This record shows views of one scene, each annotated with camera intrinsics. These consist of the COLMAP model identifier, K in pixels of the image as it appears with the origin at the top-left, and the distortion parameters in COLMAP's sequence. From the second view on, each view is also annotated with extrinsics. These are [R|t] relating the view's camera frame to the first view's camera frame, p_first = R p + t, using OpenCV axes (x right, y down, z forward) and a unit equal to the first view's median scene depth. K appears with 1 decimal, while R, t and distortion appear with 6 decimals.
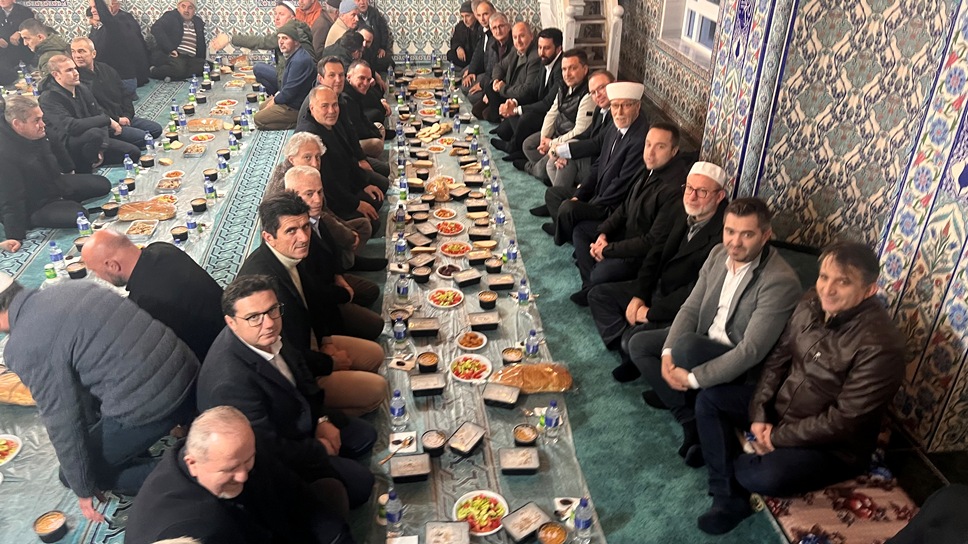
lens RADIAL K [[725.6, 0, 481.0], [0, 725.6, 266.4], [0, 0, 1]] dist [0.049228, -0.034356]
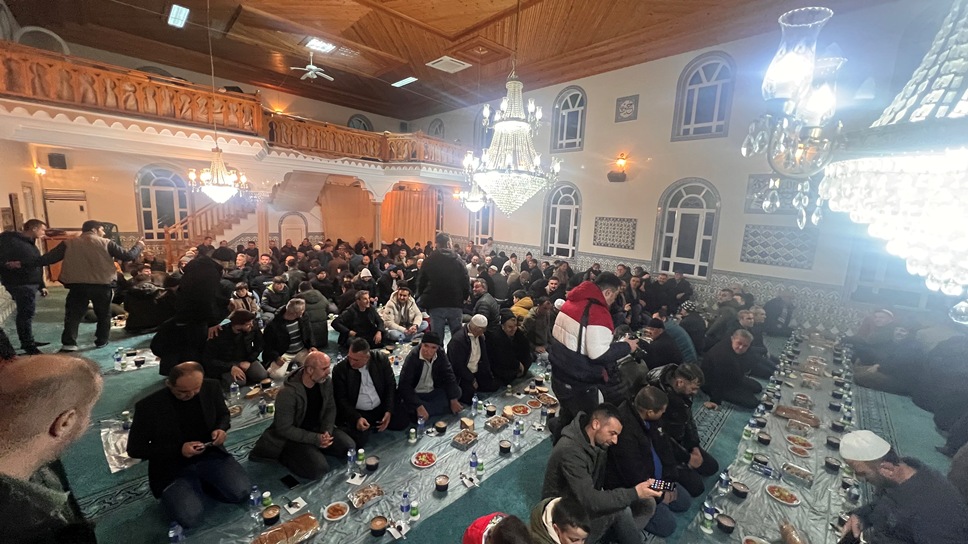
lens RADIAL K [[386.4, 0, 483.1], [0, 386.4, 271.6], [0, 0, 1]] dist [-0.002798, 0.000461]
pose [[0.644431, 0.145225, -0.750745, -0.376367], [-0.412915, 0.892439, -0.181807, 0.087913], [0.643591, 0.427156, 0.635081, -0.080235]]
